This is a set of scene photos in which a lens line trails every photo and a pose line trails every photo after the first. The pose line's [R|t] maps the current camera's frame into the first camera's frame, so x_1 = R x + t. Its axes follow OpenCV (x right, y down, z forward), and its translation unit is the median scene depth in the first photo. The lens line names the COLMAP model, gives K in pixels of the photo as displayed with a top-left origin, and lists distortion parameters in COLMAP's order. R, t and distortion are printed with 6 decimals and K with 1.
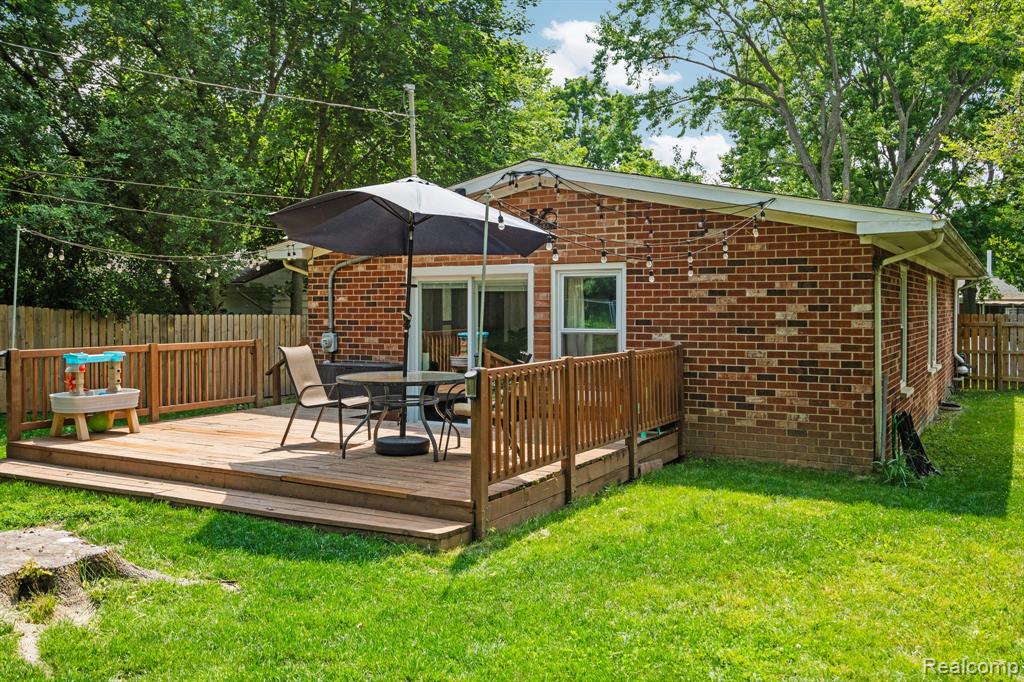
lens RADIAL K [[871.7, 0, 515.2], [0, 871.7, 332.9], [0, 0, 1]] dist [0.016351, -0.041281]
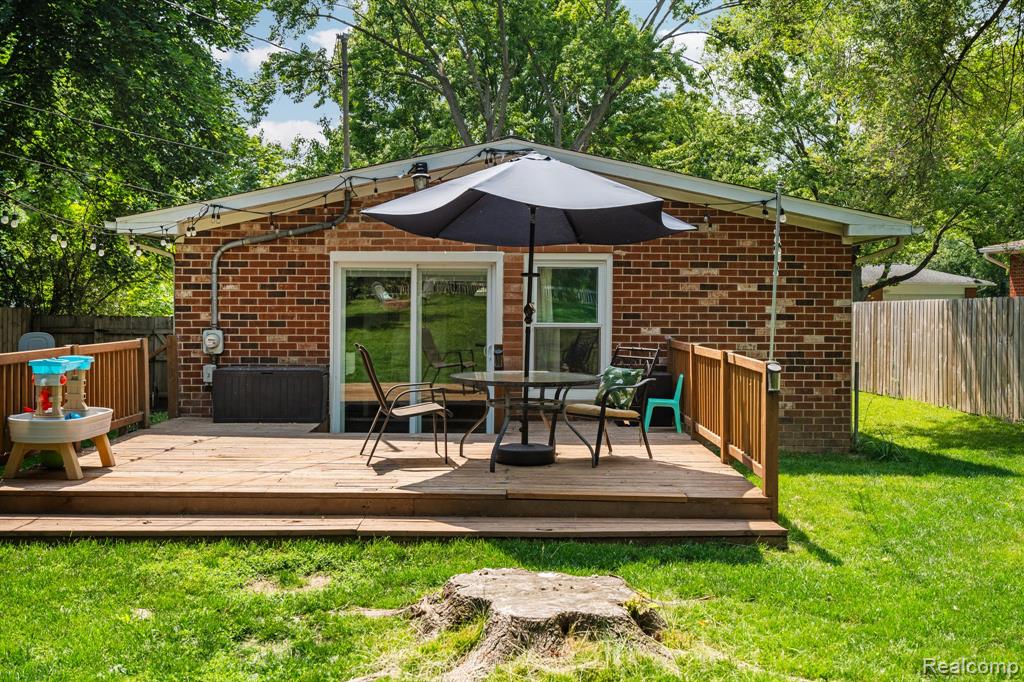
lens RADIAL K [[994.8, 0, 503.6], [0, 994.8, 333.8], [0, 0, 1]] dist [0.009345, 0.000000]
pose [[0.874143, -0.007339, 0.485613, -0.522022], [0.007244, 0.999972, 0.002072, 0.004342], [-0.485615, 0.001707, 0.874171, 0.102443]]
